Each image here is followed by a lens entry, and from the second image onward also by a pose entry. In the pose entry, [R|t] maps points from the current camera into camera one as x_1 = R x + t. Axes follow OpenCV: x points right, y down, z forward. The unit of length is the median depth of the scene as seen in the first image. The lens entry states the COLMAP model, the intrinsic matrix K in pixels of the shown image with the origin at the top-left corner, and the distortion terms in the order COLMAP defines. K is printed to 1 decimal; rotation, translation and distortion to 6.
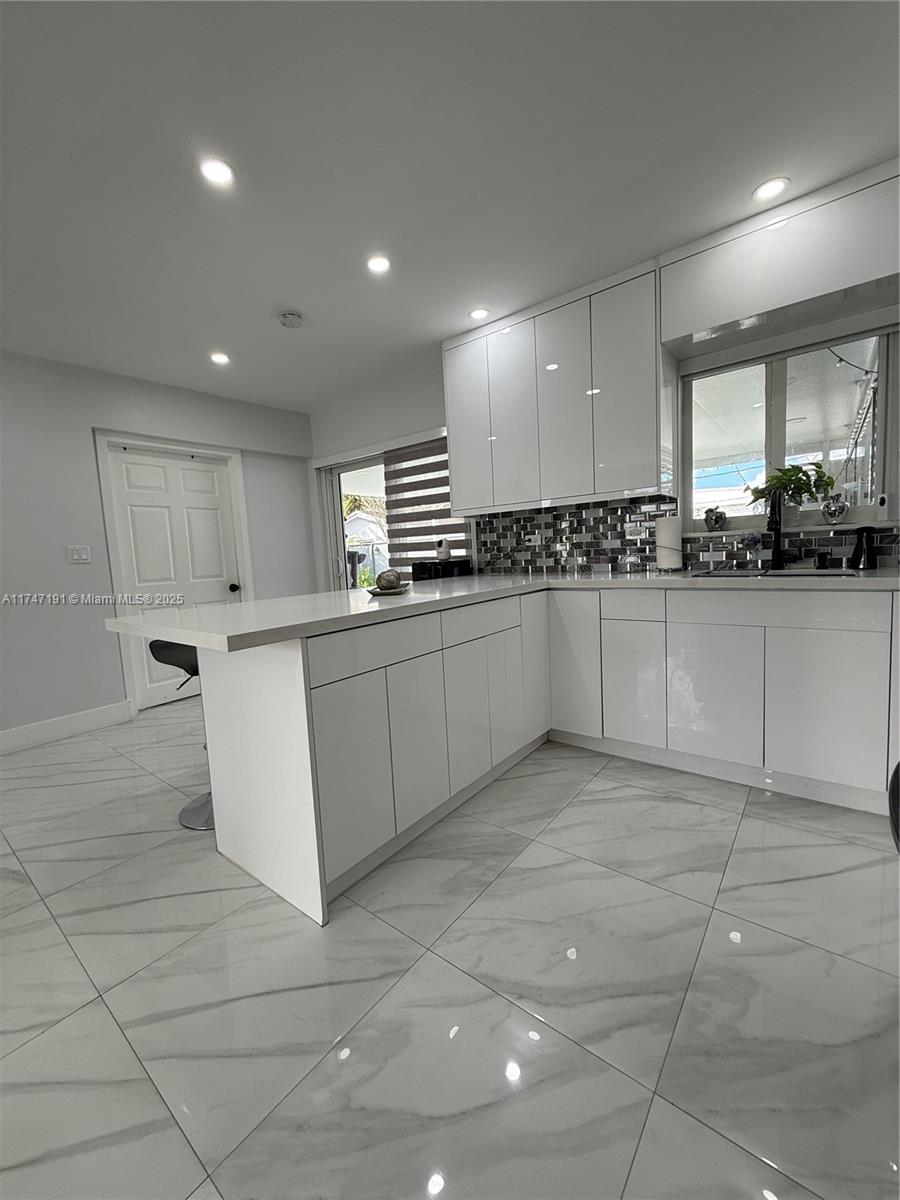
lens RADIAL K [[485.8, 0, 448.0], [0, 485.8, 593.4], [0, 0, 1]] dist [0.007469, 0.000520]
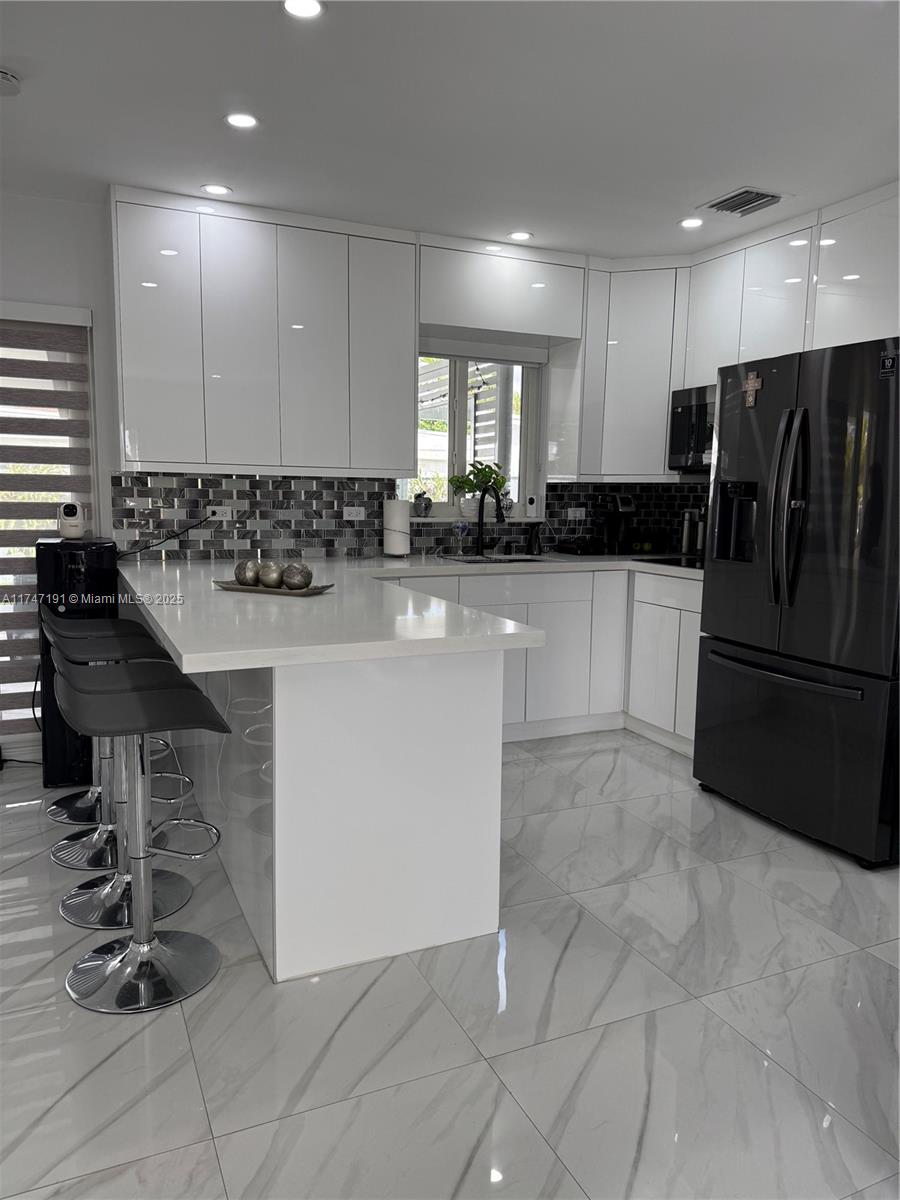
lens RADIAL K [[841.0, 0, 449.7], [0, 841.0, 604.0], [0, 0, 1]] dist [0.050965, -0.002287]
pose [[0.452109, -0.062348, 0.889781, -0.842671], [0.034260, 0.998032, 0.052525, -0.032097], [-0.891305, 0.006737, 0.453355, 0.146345]]
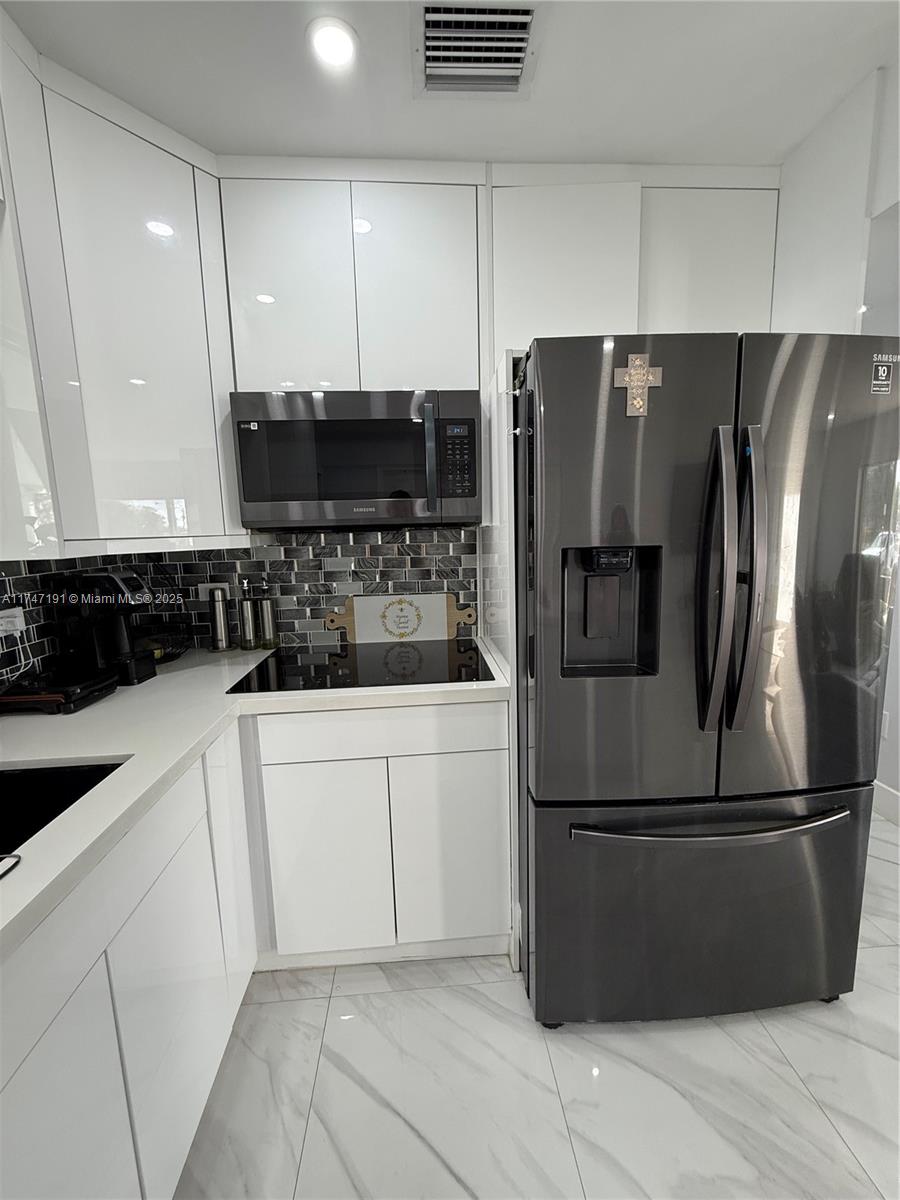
lens RADIAL K [[485.8, 0, 449.1], [0, 485.8, 594.4], [0, 0, 1]] dist [0.007469, 0.000520]
pose [[-0.673730, -0.029210, 0.738400, 0.089529], [0.125698, 0.980127, 0.153461, -0.150936], [-0.728208, 0.196207, -0.656670, 0.636607]]
